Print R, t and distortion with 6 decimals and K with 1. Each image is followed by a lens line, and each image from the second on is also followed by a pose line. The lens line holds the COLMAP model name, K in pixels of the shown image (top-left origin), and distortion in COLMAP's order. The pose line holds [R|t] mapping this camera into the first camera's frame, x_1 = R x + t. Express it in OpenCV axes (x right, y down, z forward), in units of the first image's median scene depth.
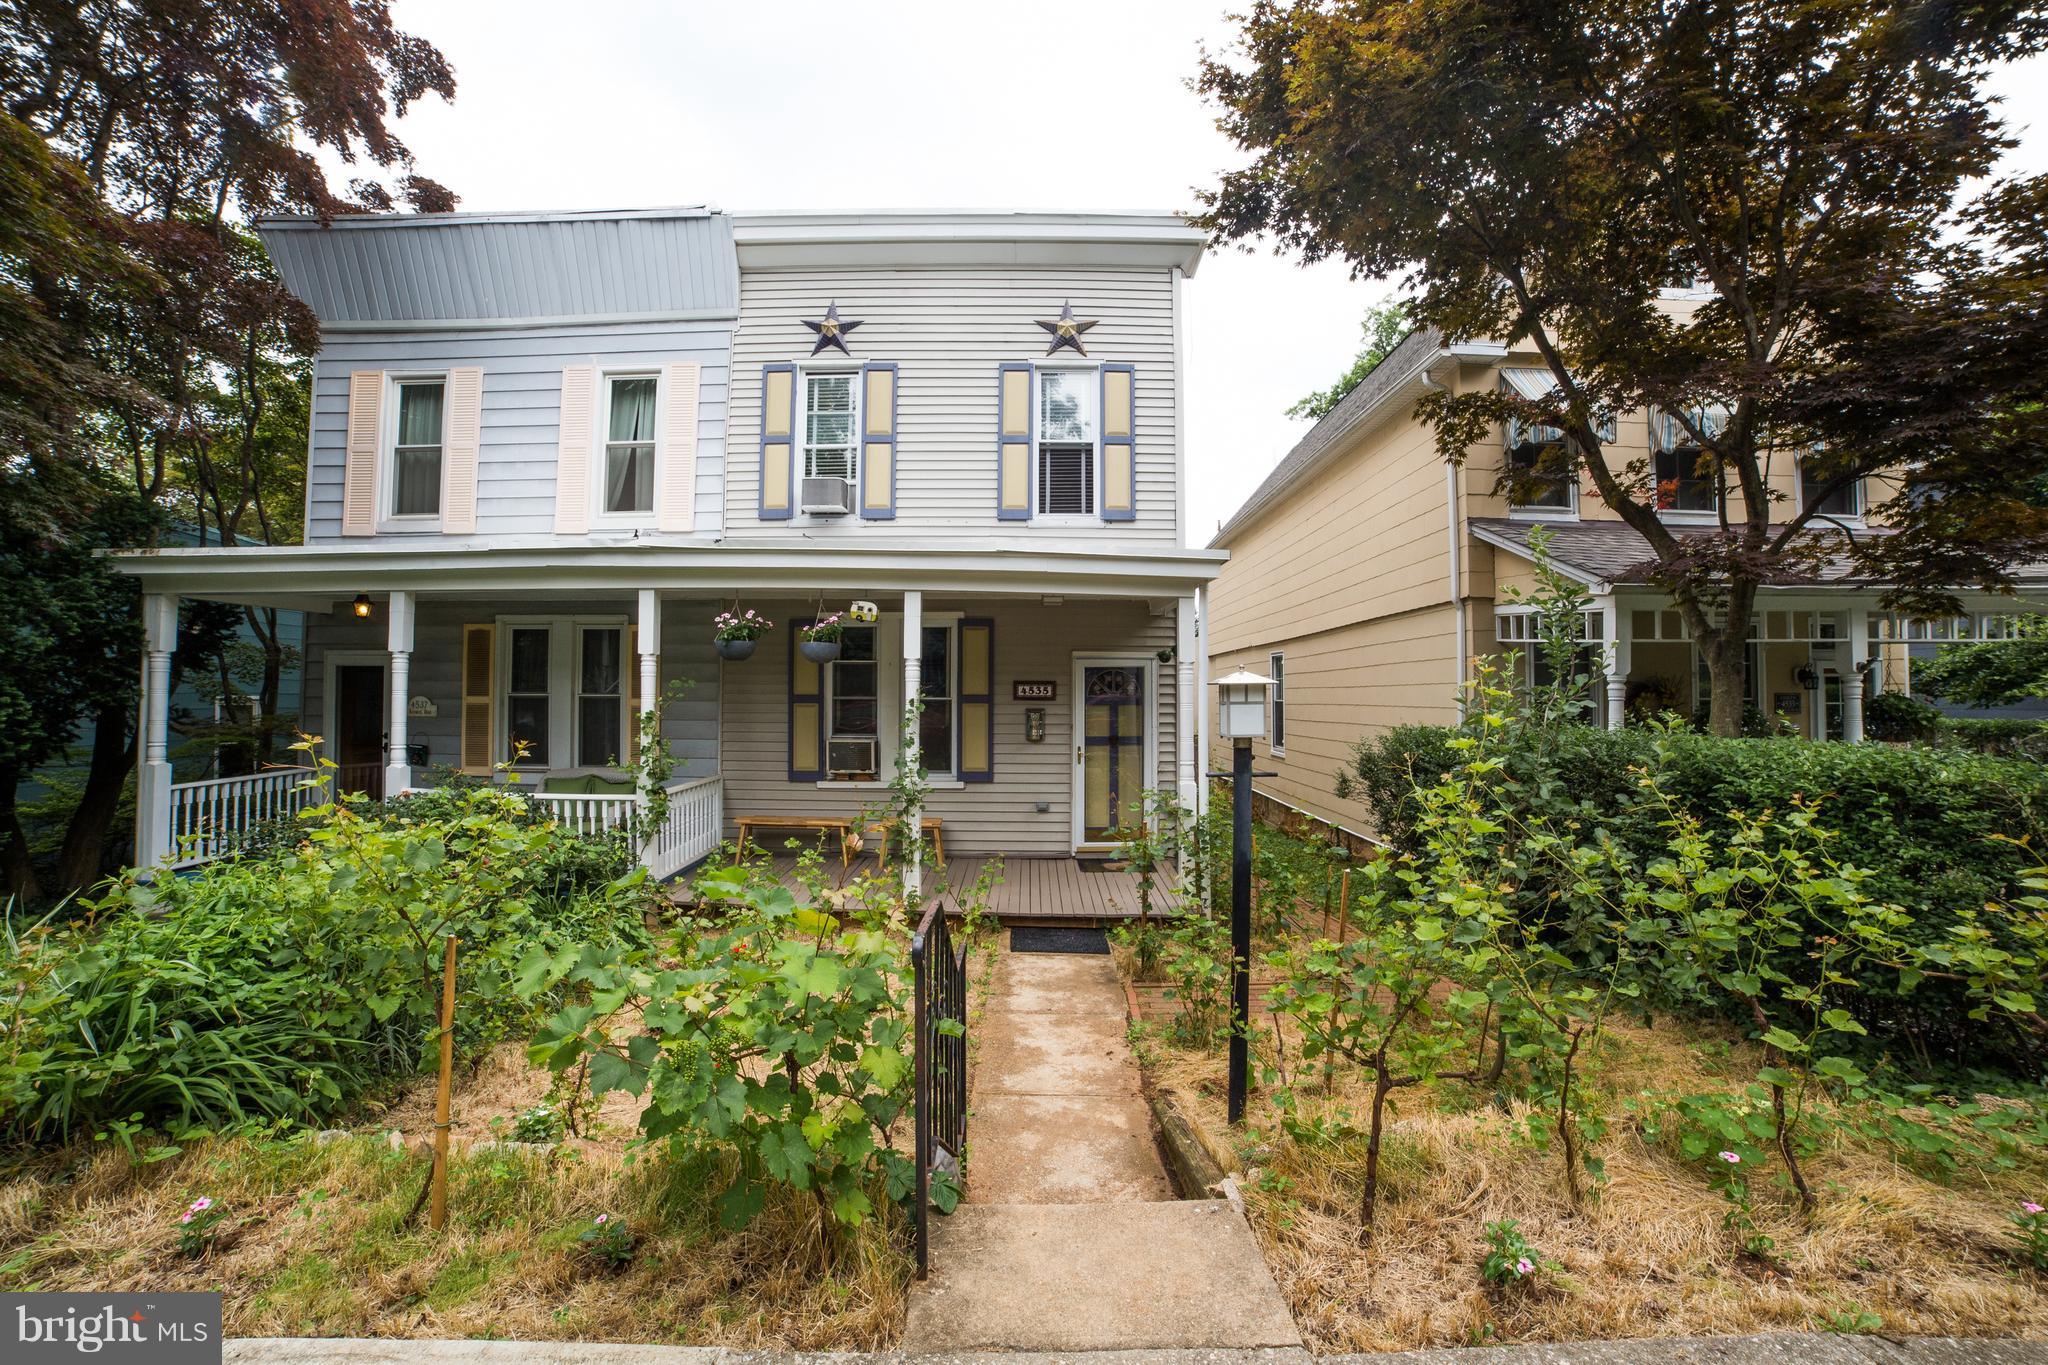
lens RADIAL K [[829.5, 0, 1061.4], [0, 829.5, 695.1], [0, 0, 1]] dist [-0.095936, 0.032774]
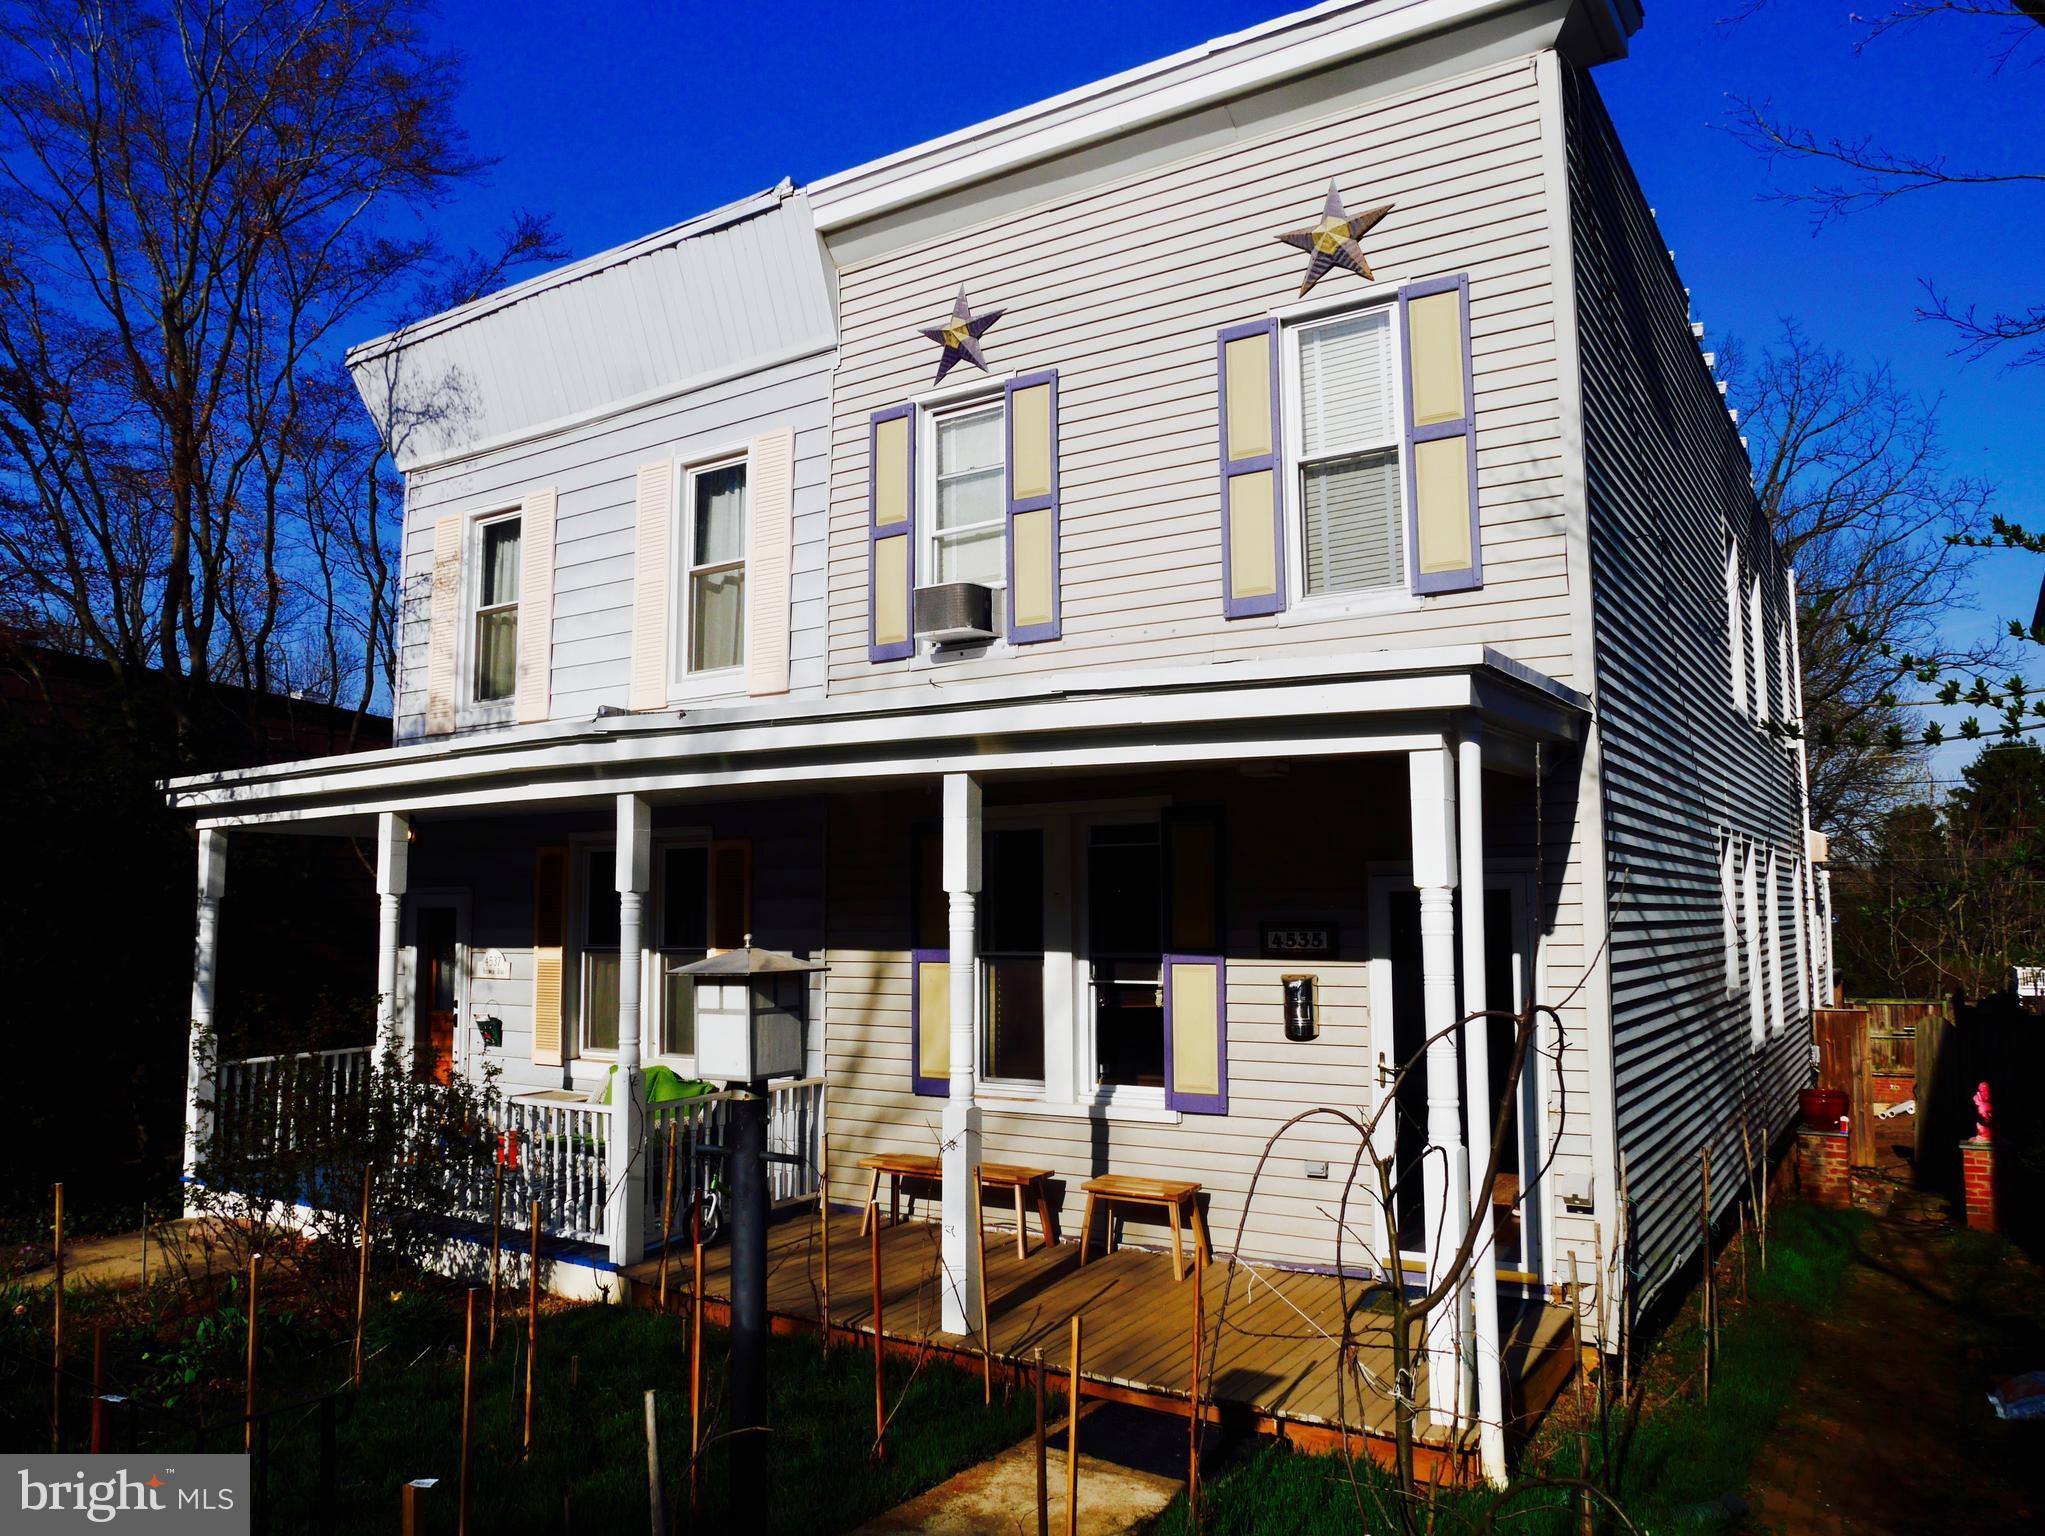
lens RADIAL K [[1767.3, 0, 1022.5], [0, 1767.3, 768.0], [0, 0, 1]] dist [-0.004145, -0.001472]
pose [[0.792632, -0.063156, -0.606420, 0.509945], [0.003504, 0.995076, -0.099052, -0.003091], [0.609690, 0.076387, 0.788951, 0.021377]]
